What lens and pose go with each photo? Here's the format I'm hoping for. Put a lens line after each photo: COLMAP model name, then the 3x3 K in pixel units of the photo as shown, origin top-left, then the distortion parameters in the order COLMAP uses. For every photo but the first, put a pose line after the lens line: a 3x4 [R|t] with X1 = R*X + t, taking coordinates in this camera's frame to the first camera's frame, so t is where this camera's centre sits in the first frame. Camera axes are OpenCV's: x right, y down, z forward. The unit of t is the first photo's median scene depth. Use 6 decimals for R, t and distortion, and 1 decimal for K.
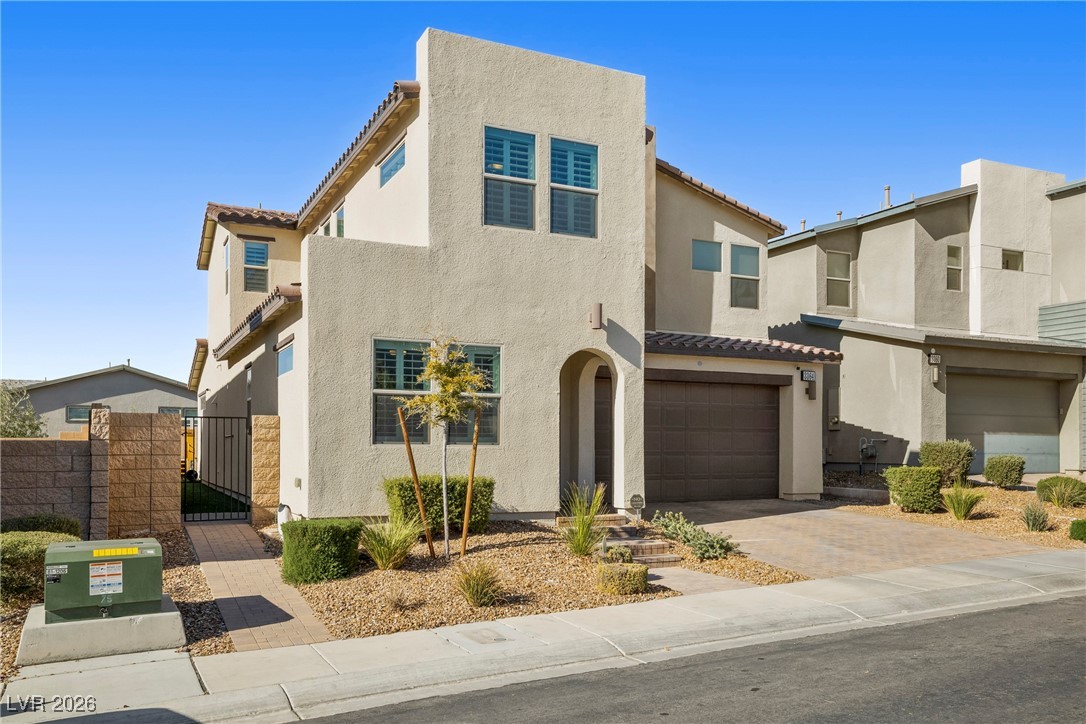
lens RADIAL K [[853.9, 0, 542.8], [0, 853.9, 384.0], [0, 0, 1]] dist [0.029077, 0.002775]
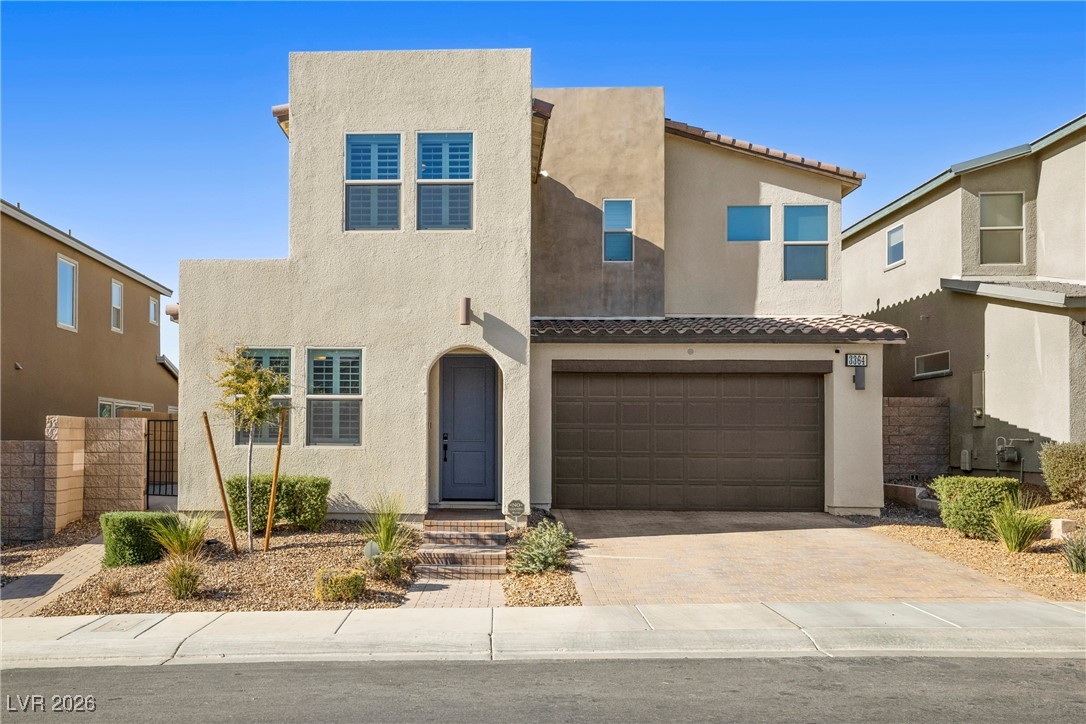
lens RADIAL K [[897.2, 0, 543.0], [0, 897.2, 362.0], [0, 0, 1]] dist [0.032164, 0.004271]
pose [[0.874017, -0.038340, -0.484381, 0.614353], [0.031613, 0.999257, -0.022051, 0.002176], [0.484866, 0.003960, 0.874579, 0.161692]]
